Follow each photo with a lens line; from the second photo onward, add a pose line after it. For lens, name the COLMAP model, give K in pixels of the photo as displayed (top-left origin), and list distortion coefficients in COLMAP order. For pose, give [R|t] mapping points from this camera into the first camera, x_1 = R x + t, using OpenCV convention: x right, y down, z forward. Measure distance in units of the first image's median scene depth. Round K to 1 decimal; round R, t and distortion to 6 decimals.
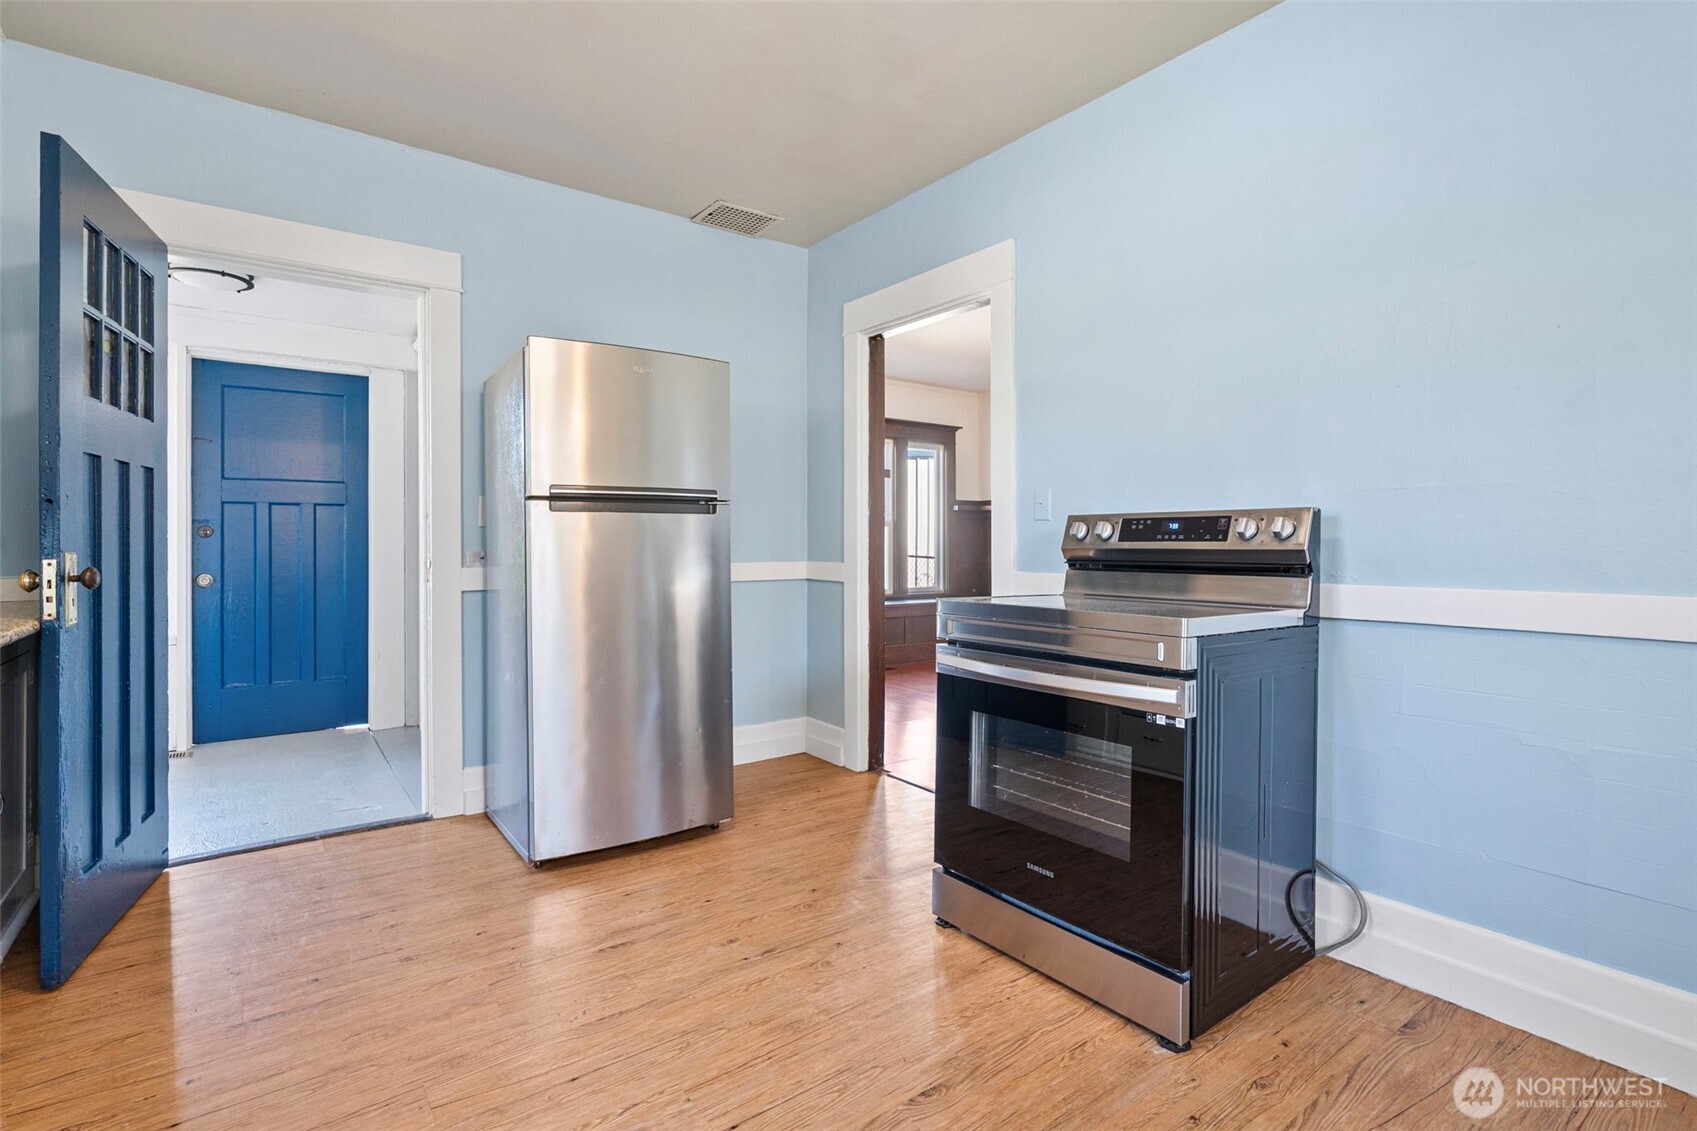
lens RADIAL K [[799.3, 0, 846.8], [0, 799.3, 558.0], [0, 0, 1]] dist [-0.000035, -0.000304]
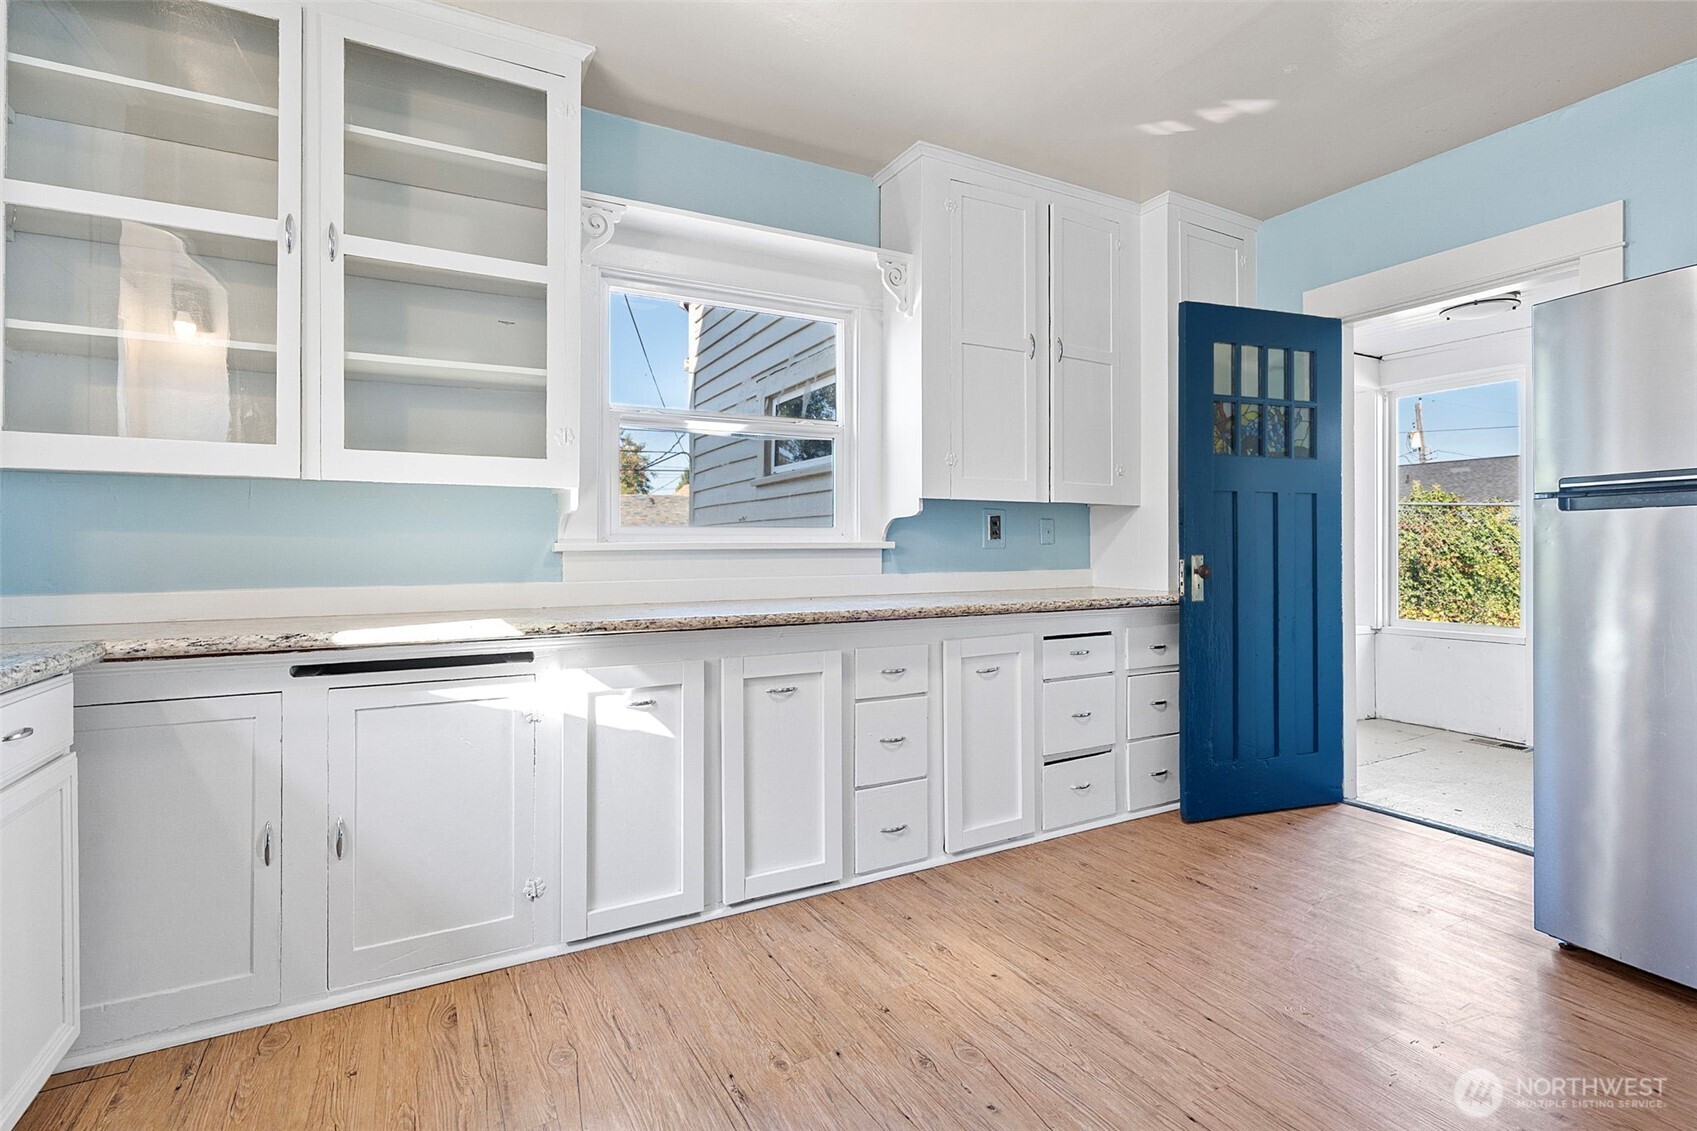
lens RADIAL K [[799.3, 0, 850.4], [0, 799.3, 551.2], [0, 0, 1]] dist [-0.000035, -0.000304]
pose [[-0.137887, 0.005092, -0.990435, 0.714861], [-0.015340, 0.999856, 0.007276, -0.016681], [0.990329, 0.016196, -0.137789, 0.527620]]
